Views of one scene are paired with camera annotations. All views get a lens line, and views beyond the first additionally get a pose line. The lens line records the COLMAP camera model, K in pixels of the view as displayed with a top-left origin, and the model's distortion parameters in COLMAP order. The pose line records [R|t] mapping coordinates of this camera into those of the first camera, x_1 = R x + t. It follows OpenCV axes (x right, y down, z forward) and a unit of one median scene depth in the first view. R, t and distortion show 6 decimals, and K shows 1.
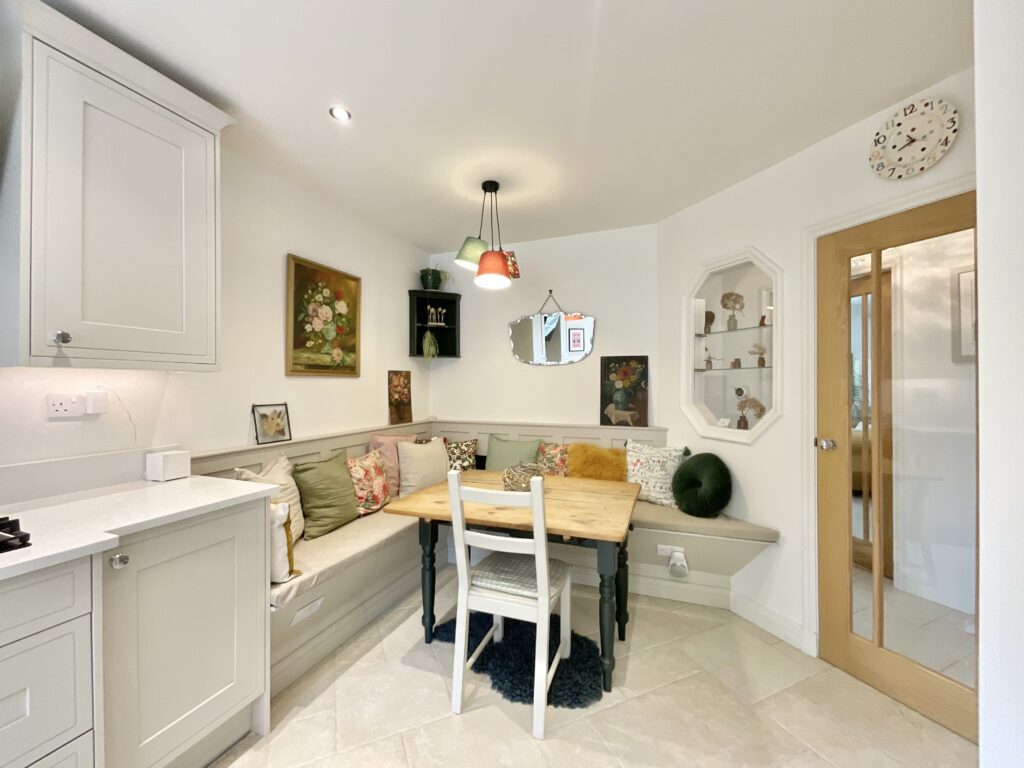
lens RADIAL K [[414.9, 0, 505.2], [0, 414.9, 384.6], [0, 0, 1]] dist [0.002251, 0.000520]
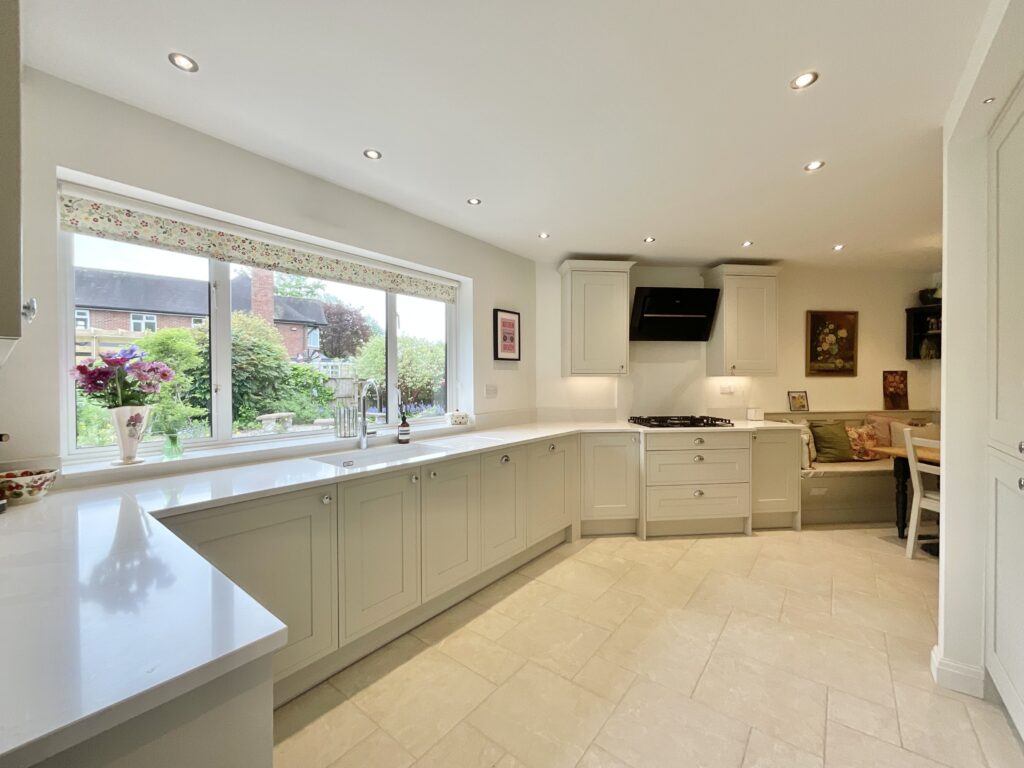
lens RADIAL K [[414.9, 0, 512.7], [0, 414.9, 382.8], [0, 0, 1]] dist [0.002251, 0.000520]
pose [[0.474547, 0.005752, -0.880211, 0.451911], [0.003029, 0.999962, 0.008167, -0.011659], [0.880225, -0.006542, 0.474512, -0.964098]]
